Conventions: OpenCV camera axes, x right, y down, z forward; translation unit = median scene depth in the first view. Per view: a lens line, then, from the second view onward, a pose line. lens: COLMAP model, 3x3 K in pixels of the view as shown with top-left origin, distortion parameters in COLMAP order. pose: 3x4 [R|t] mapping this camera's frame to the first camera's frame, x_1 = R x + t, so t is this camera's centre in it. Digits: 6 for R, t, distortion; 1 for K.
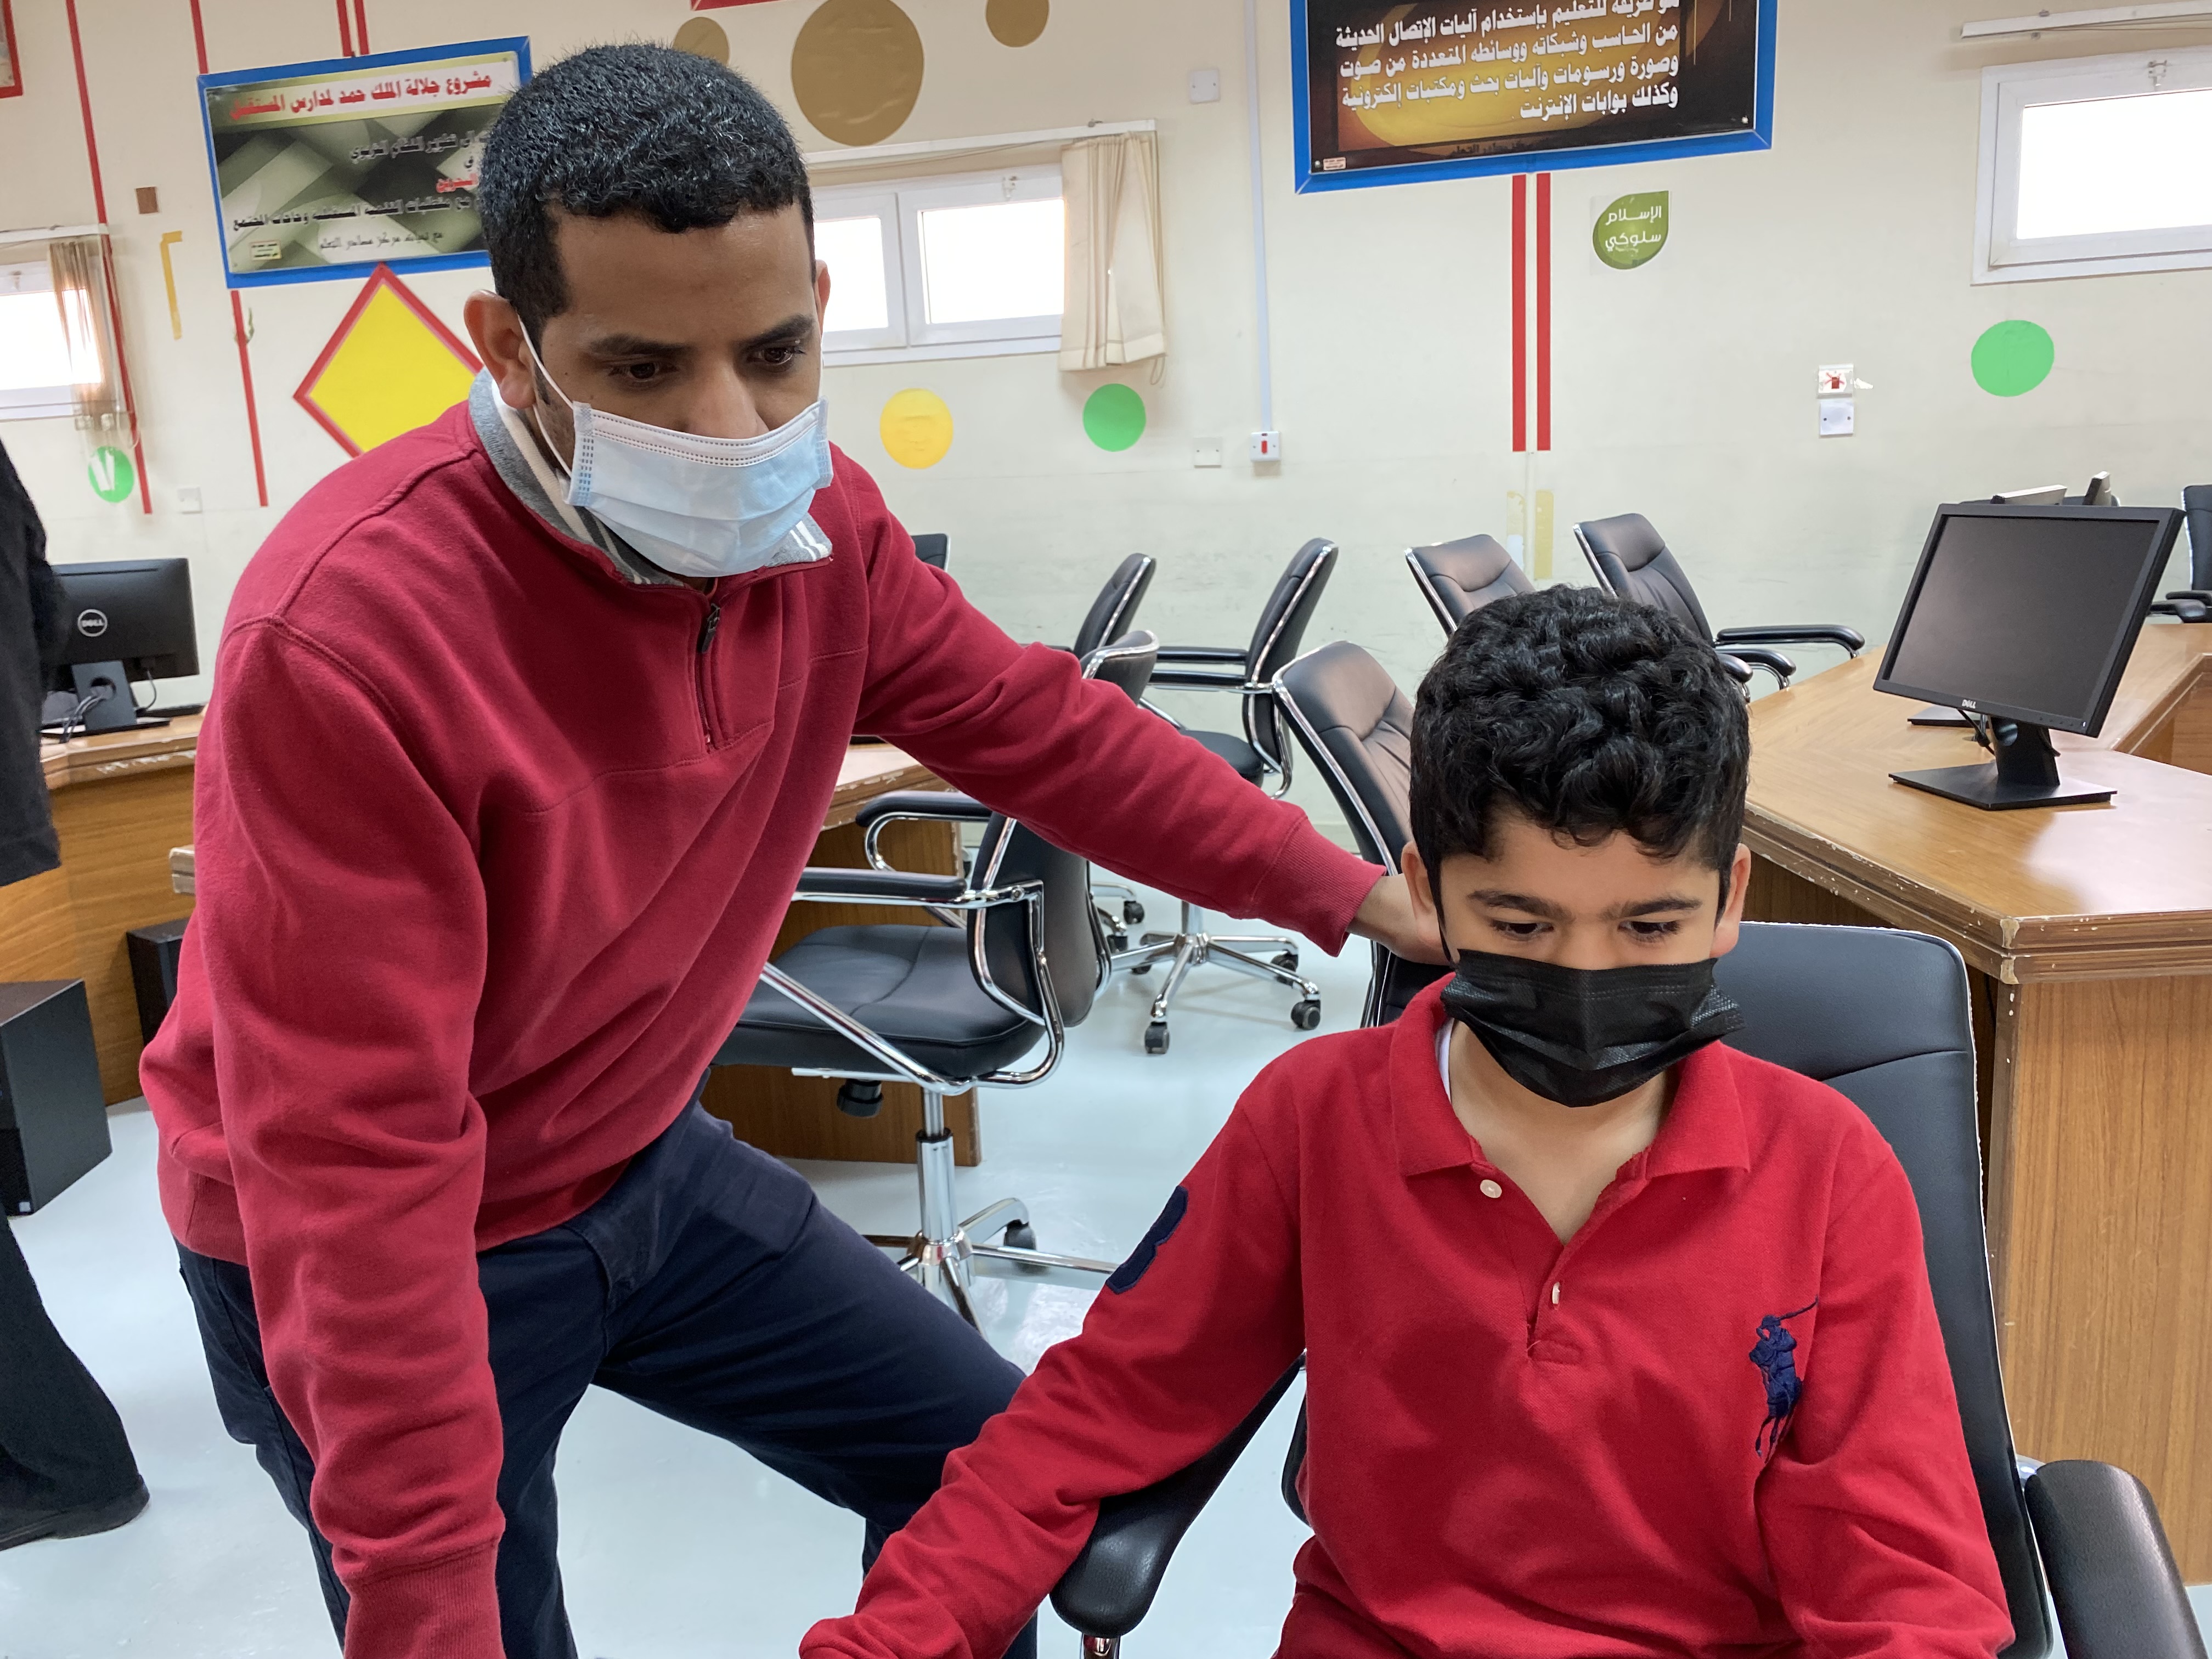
lens RADIAL K [[1661.7, 0, 1120.4], [0, 1661.7, 816.9], [0, 0, 1]] dist [0.055742, -0.091253]
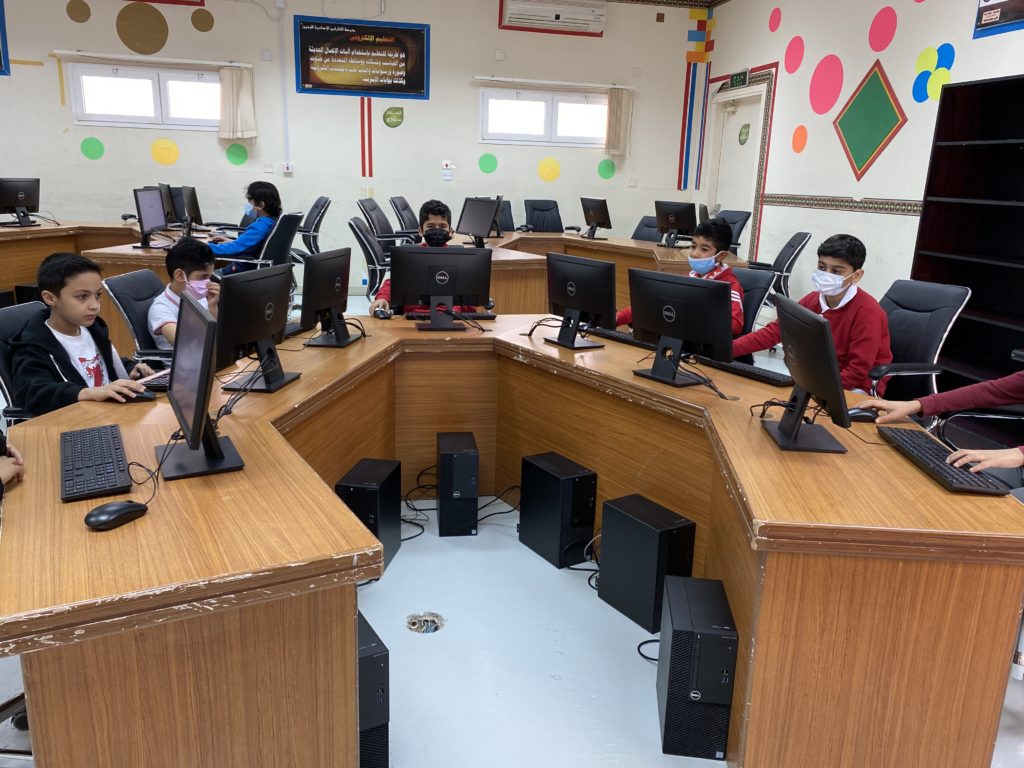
lens RADIAL K [[776.4, 0, 498.6], [0, 776.4, 383.0], [0, 0, 1]] dist [-0.007146, -0.002645]
pose [[0.889198, -0.041193, 0.455665, -0.279509], [0.015860, 0.998115, 0.059283, 0.126498], [-0.457248, -0.045487, 0.888175, -0.615583]]
